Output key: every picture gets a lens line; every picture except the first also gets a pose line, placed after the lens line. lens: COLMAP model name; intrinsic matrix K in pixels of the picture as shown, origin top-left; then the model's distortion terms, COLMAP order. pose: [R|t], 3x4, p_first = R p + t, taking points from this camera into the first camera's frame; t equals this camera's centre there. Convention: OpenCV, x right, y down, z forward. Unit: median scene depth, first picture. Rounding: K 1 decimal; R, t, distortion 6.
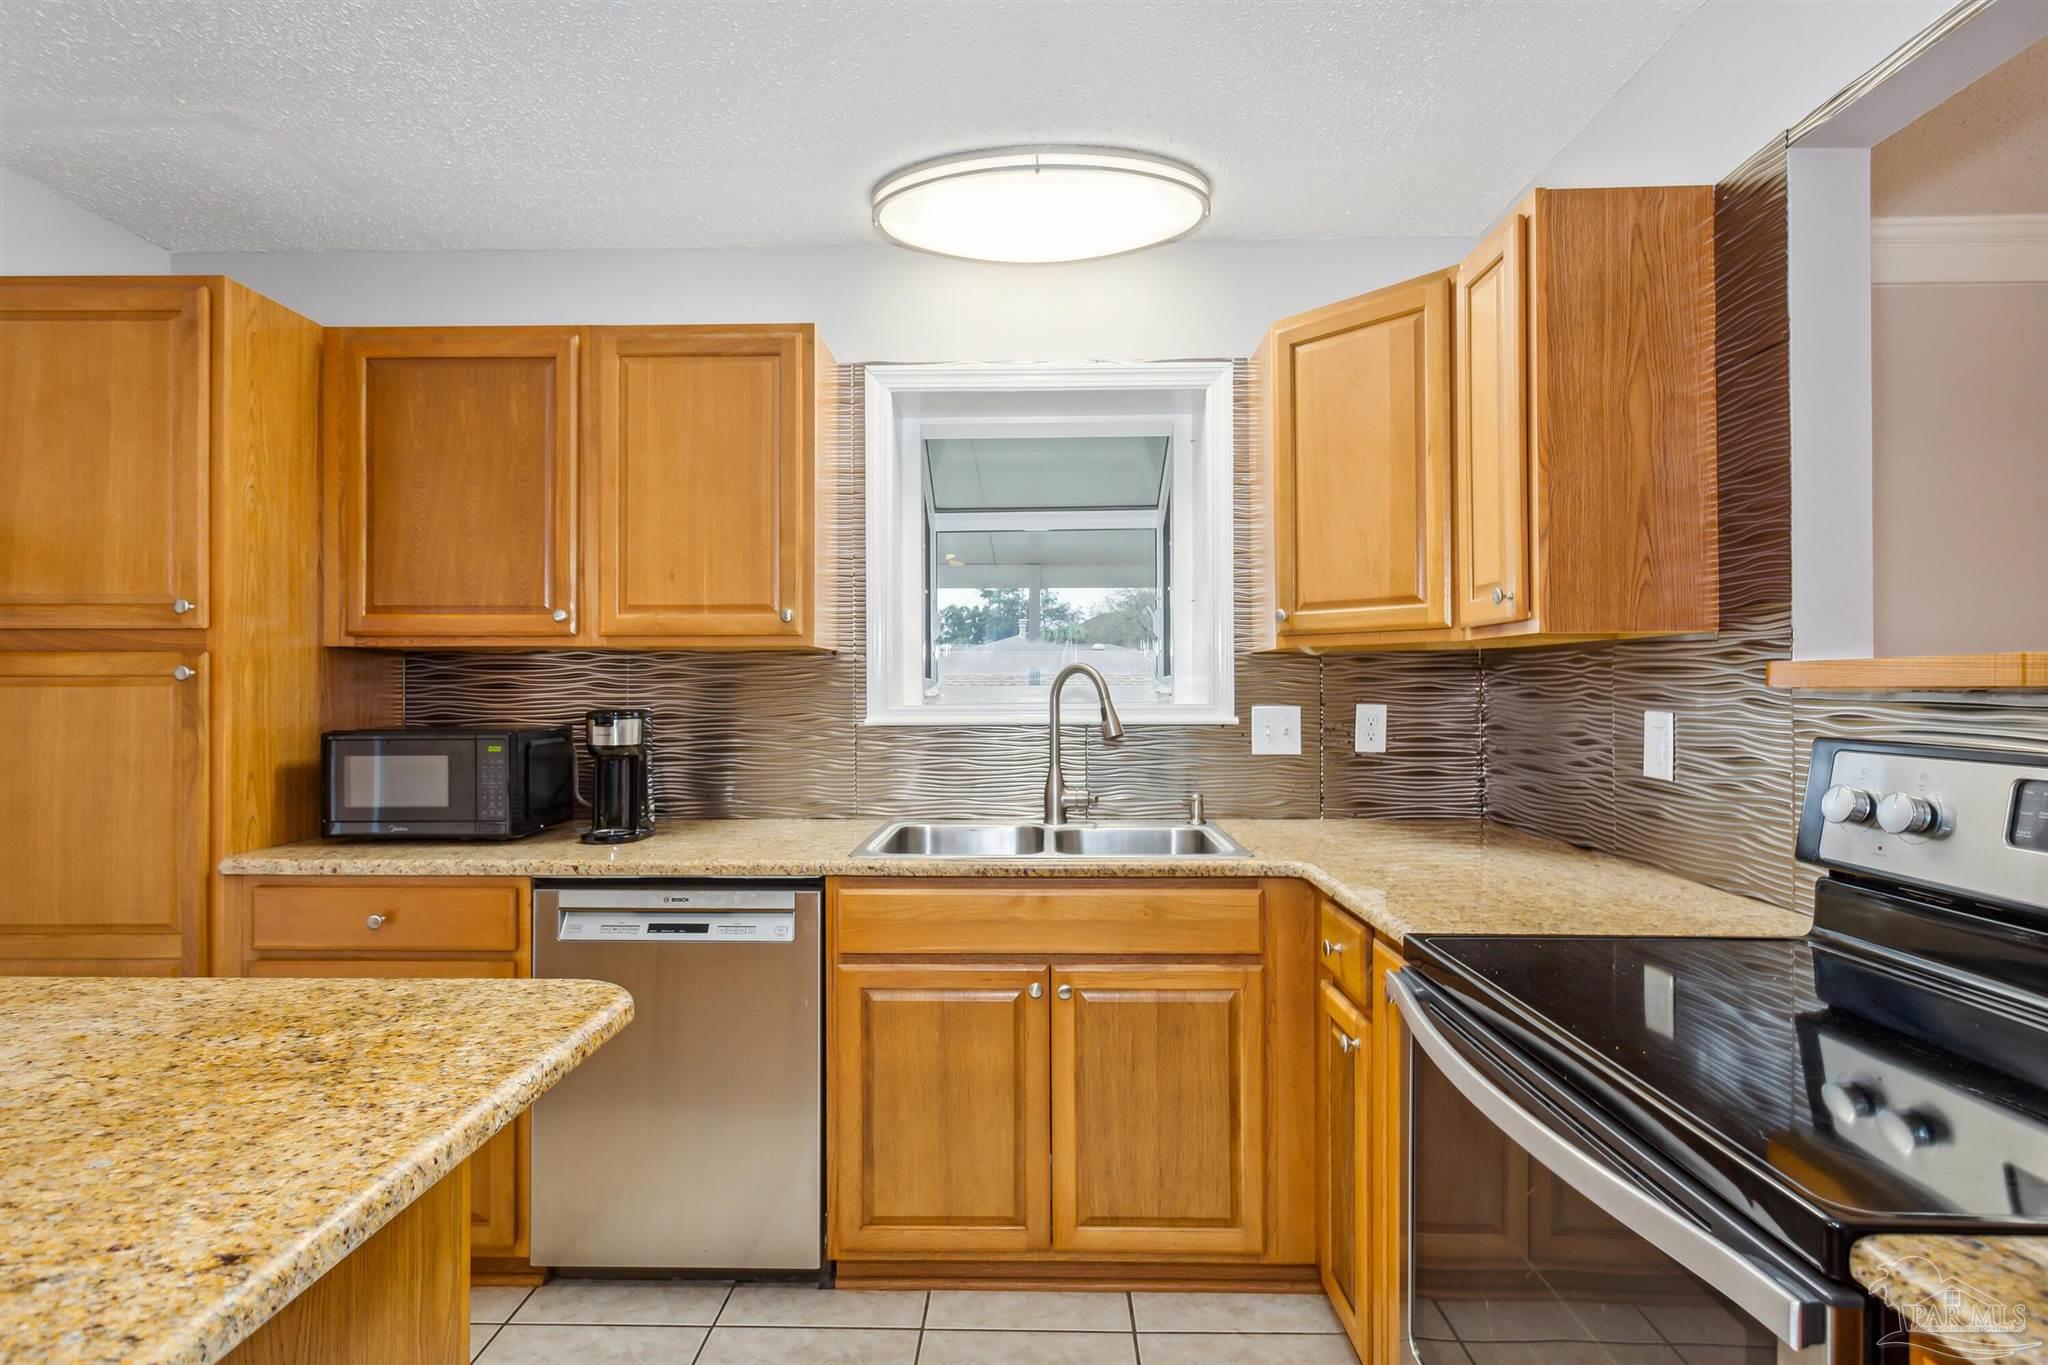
lens RADIAL K [[997.3, 0, 1015.7], [0, 997.3, 682.7], [0, 0, 1]] dist [-0.001170, 0.001990]
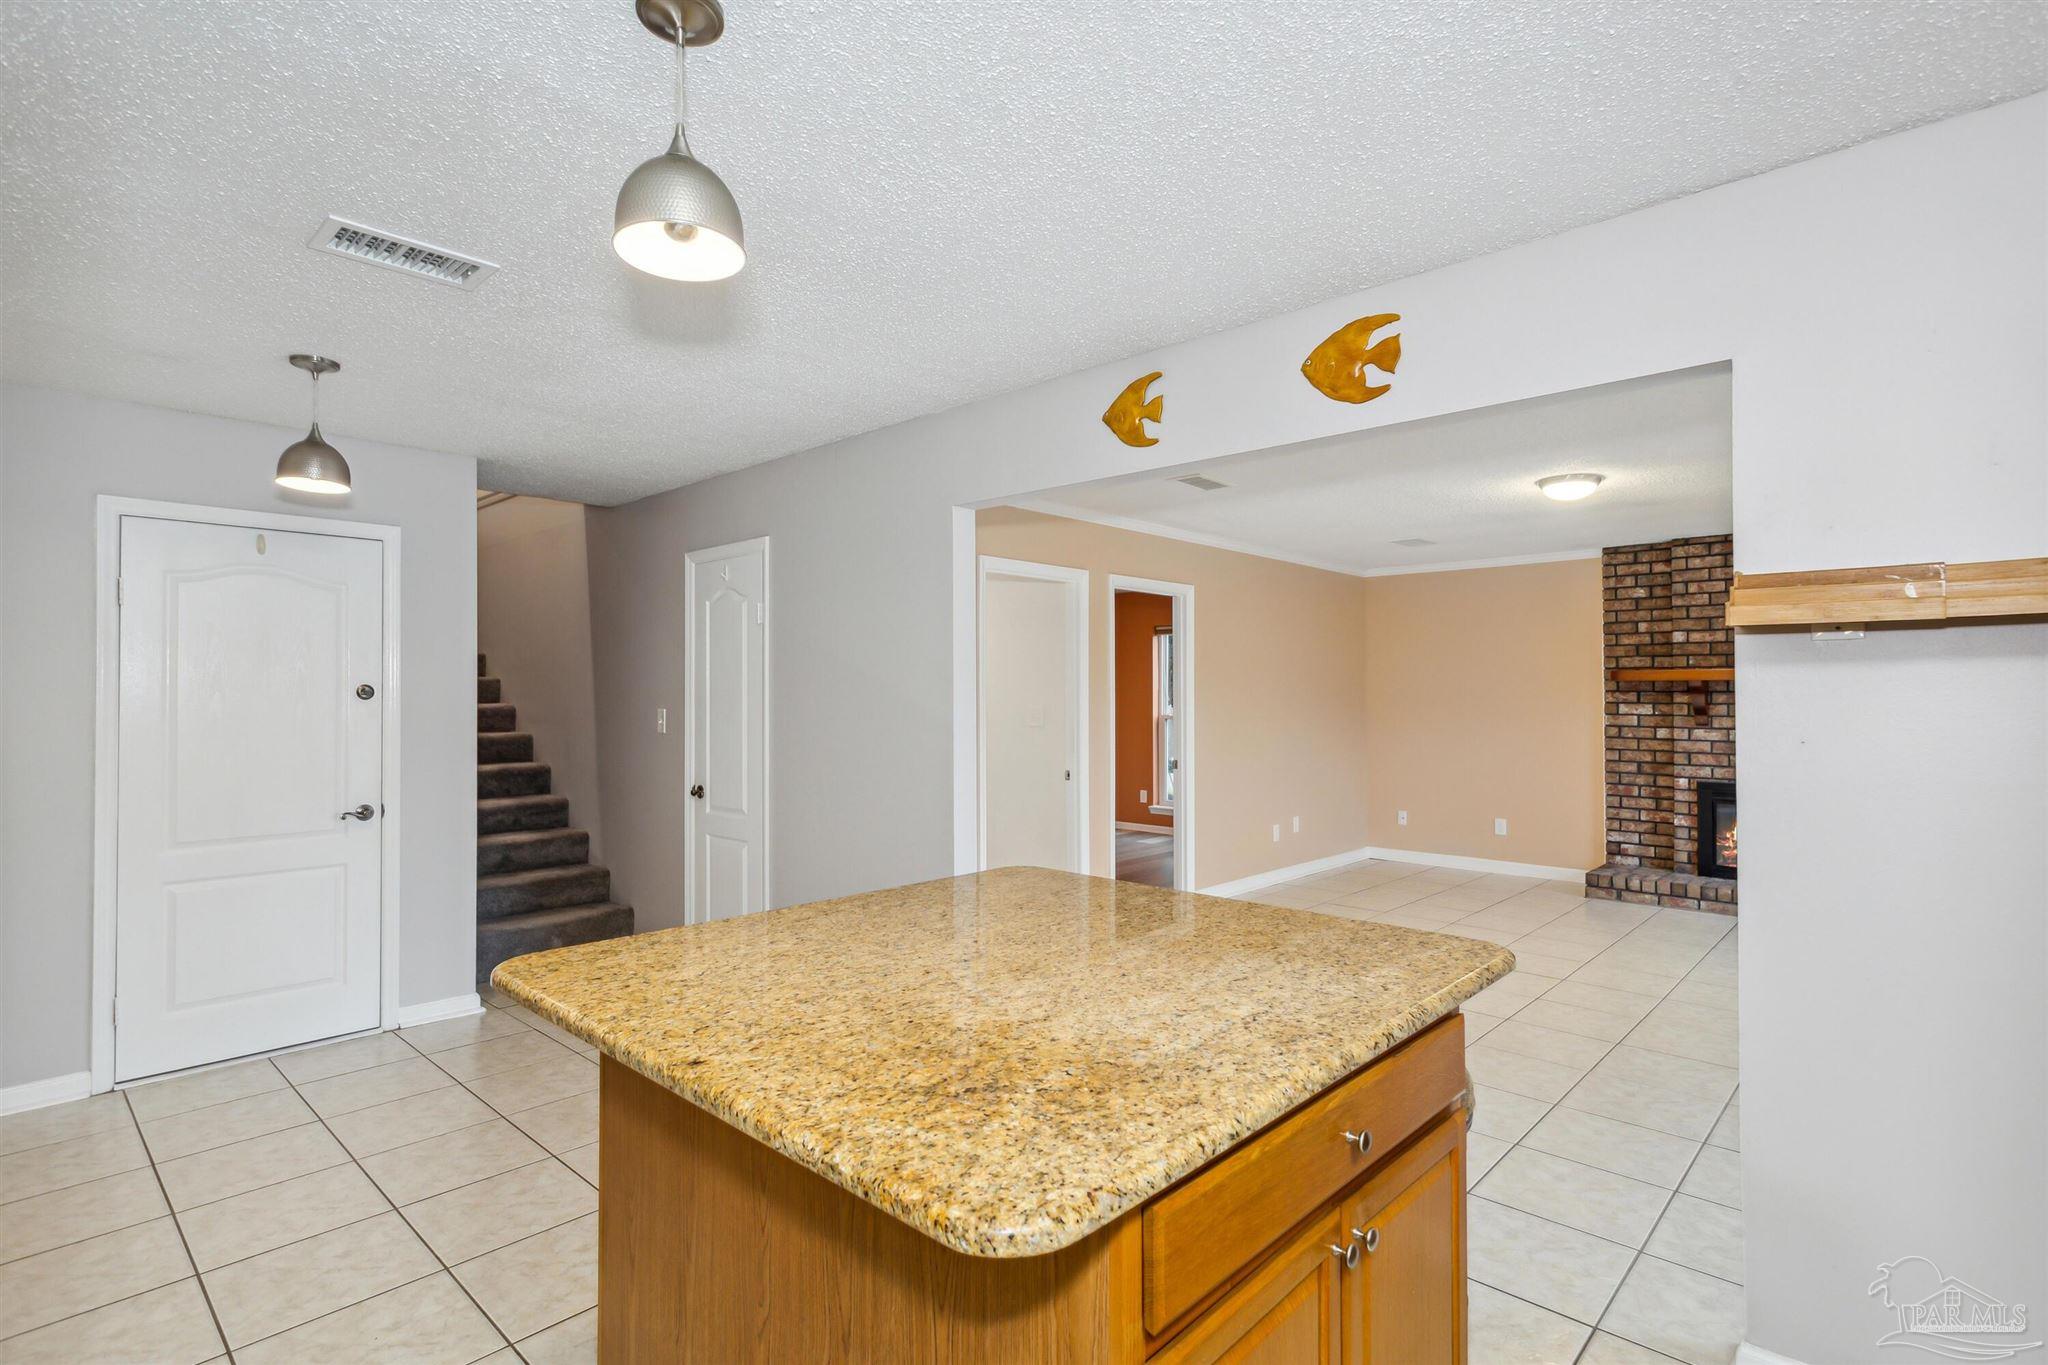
lens RADIAL K [[997.3, 0, 1020.0], [0, 997.3, 680.9], [0, 0, 1]] dist [-0.001170, 0.001990]
pose [[-0.672311, -0.005210, -0.740250, 0.095133], [0.007425, 0.999877, -0.013781, -0.058915], [0.740231, -0.014762, -0.672190, 0.819164]]
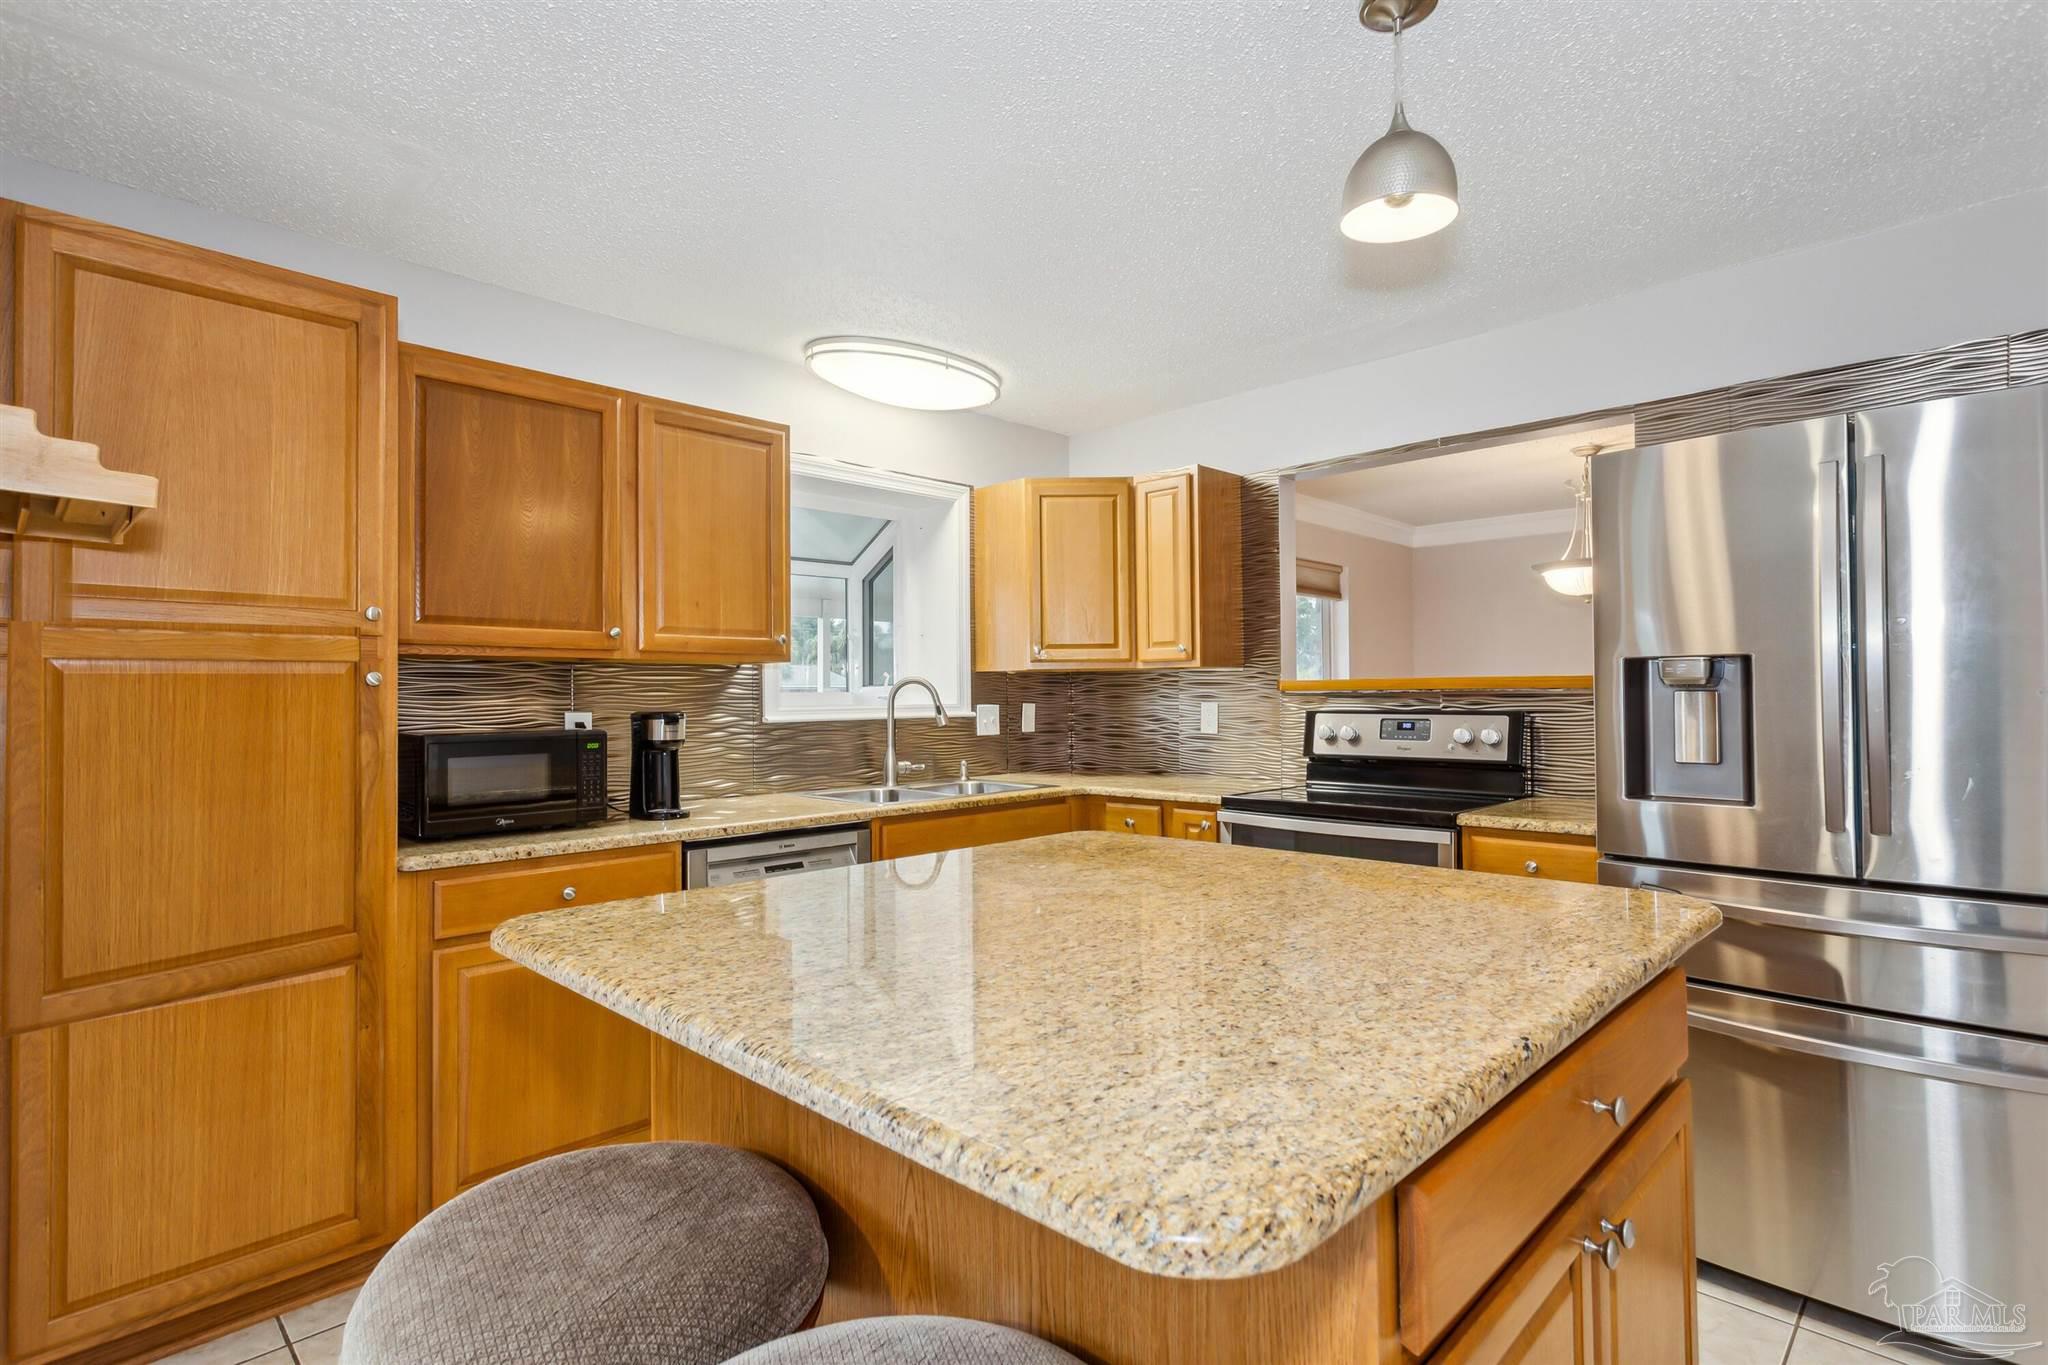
lens RADIAL K [[997.3, 0, 1016.4], [0, 997.3, 681.8], [0, 0, 1]] dist [-0.001170, 0.001990]
pose [[0.690878, 0.007410, 0.722933, -1.056608], [0.003372, 0.999904, -0.013472, 0.009019], [-0.722964, 0.011745, 0.690786, -0.175218]]
